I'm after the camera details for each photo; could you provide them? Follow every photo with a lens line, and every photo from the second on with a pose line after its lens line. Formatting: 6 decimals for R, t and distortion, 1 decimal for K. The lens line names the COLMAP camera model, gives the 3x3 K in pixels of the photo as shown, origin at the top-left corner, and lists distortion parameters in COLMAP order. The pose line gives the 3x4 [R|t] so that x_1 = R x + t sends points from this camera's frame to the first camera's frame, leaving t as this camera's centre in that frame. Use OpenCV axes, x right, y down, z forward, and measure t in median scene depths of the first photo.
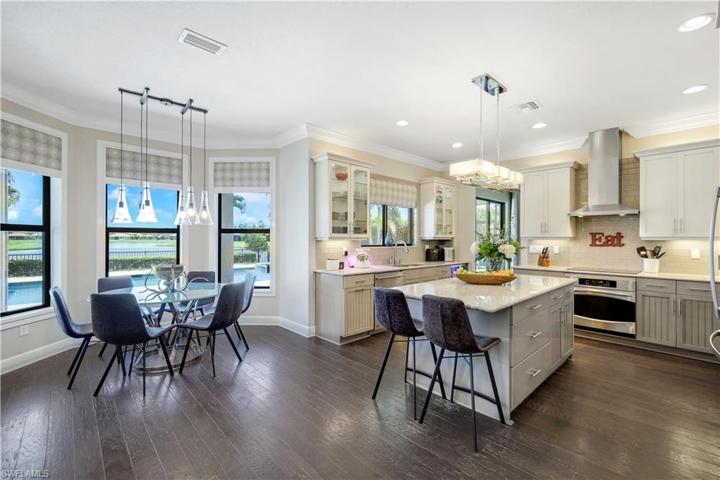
lens RADIAL K [[317.9, 0, 367.1], [0, 317.9, 241.2], [0, 0, 1]] dist [-0.003854, 0.001018]
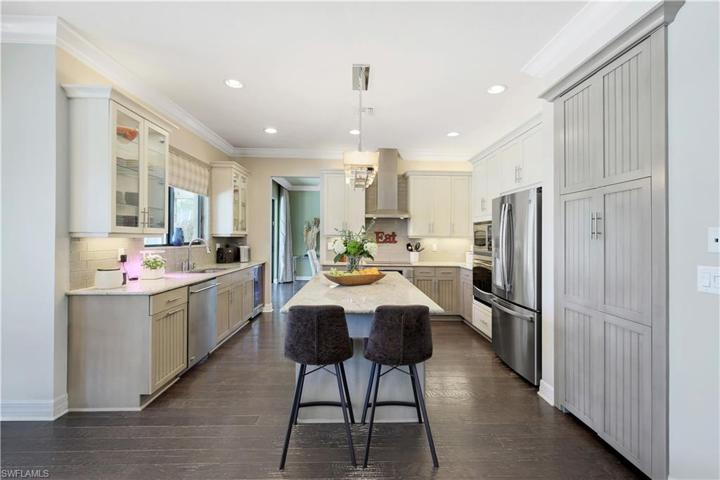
lens RADIAL K [[317.9, 0, 362.4], [0, 317.9, 236.2], [0, 0, 1]] dist [-0.003854, 0.001018]
pose [[0.665200, 0.006228, 0.746639, -0.236656], [-0.002222, 0.999977, -0.006361, -0.002747], [-0.746662, 0.002572, 0.665199, 0.254510]]
